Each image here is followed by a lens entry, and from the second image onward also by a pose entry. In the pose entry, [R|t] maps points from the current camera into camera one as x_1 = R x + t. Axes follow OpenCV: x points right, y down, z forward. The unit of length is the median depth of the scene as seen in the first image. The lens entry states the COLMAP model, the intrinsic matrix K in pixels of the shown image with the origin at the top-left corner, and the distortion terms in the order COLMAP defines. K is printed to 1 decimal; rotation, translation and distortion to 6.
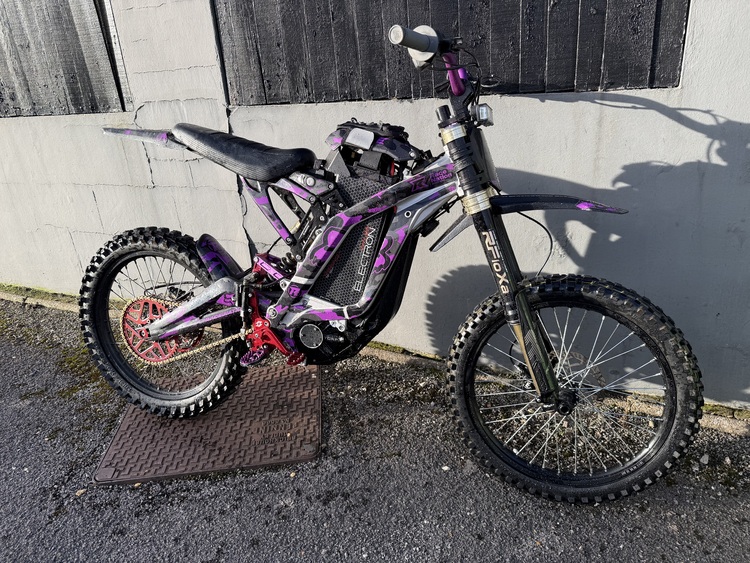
lens RADIAL K [[525.4, 0, 372.1], [0, 525.4, 276.7], [0, 0, 1]] dist [0.016876, -0.036971]
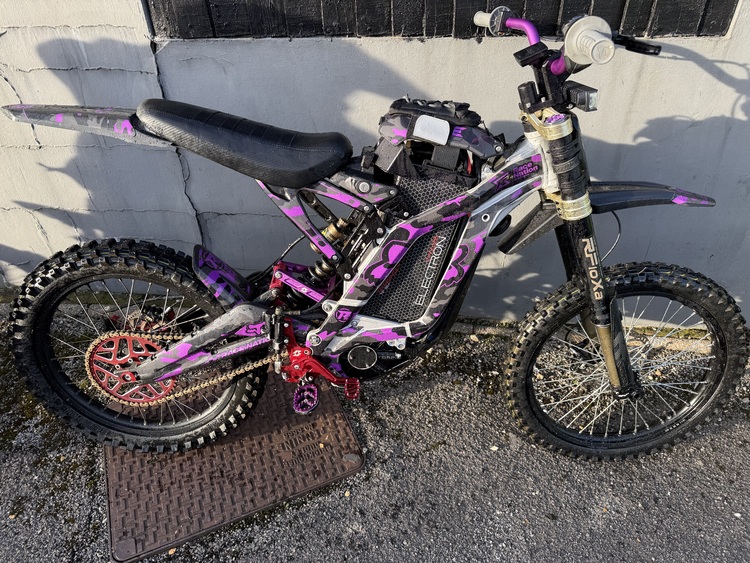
lens RADIAL K [[525.4, 0, 362.3], [0, 525.4, 275.4], [0, 0, 1]] dist [0.016876, -0.036971]
pose [[0.950462, -0.153262, 0.270430, -0.323615], [0.077797, 0.959597, 0.270407, -0.245009], [-0.300948, -0.235973, 0.923984, 0.233235]]
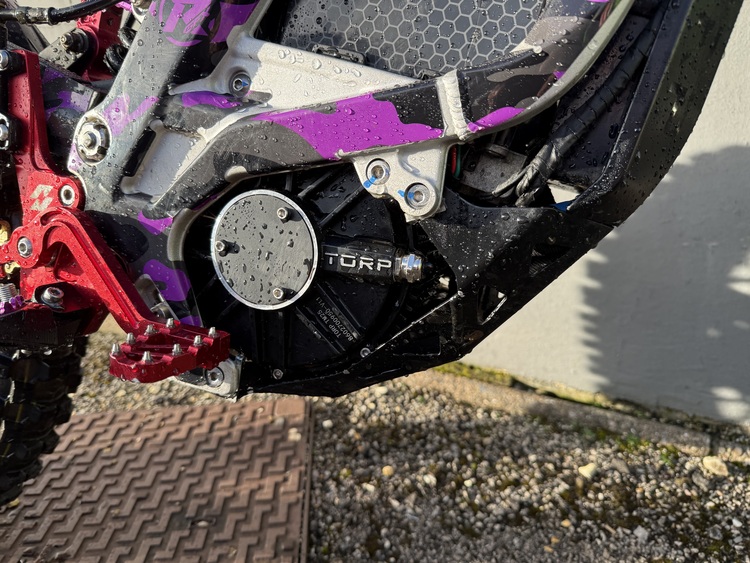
lens RADIAL K [[525.4, 0, 376.5], [0, 525.4, 289.4], [0, 0, 1]] dist [0.016876, -0.036971]
pose [[0.999160, 0.040601, -0.005606, -0.068015], [-0.040908, 0.996323, -0.075283, 0.140601], [0.002529, 0.075449, 0.997146, 0.781695]]
